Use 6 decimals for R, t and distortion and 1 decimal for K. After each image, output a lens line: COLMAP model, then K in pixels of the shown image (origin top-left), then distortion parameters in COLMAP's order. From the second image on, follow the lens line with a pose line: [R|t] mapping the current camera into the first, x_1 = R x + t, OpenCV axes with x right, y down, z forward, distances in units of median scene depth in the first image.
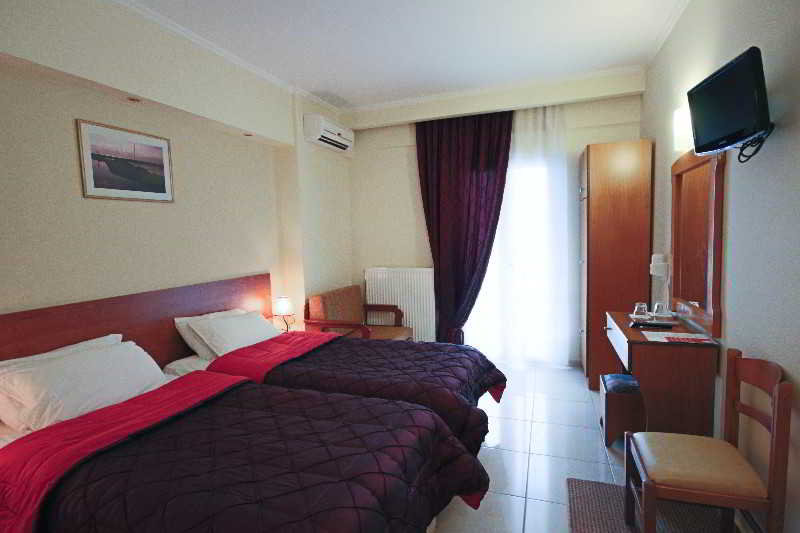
lens RADIAL K [[410.1, 0, 400.0], [0, 410.1, 266.5], [0, 0, 1]] dist [-0.000747, -0.000439]
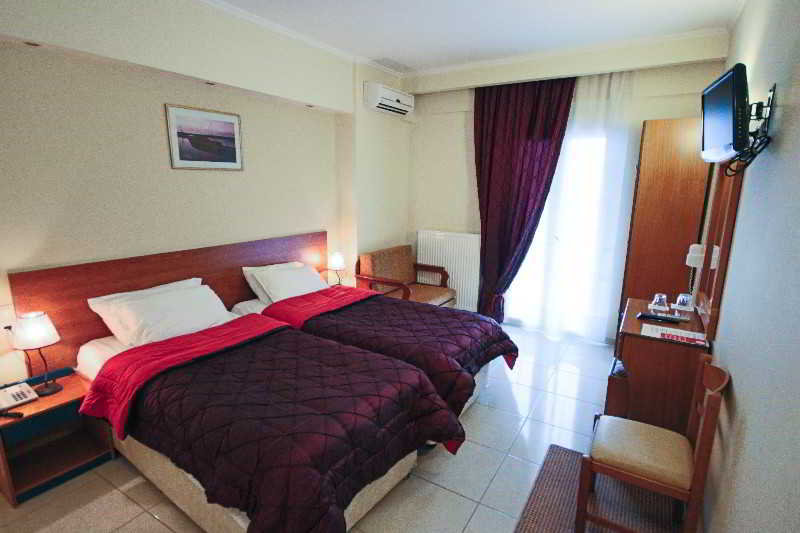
lens RADIAL K [[410.1, 0, 400.0], [0, 410.1, 266.5], [0, 0, 1]] dist [-0.000747, -0.000439]
pose [[0.976317, 0.086459, -0.198317, 0.151166], [-0.060648, 0.989296, 0.132722, -0.068073], [0.207670, -0.117551, 0.971110, -0.087076]]
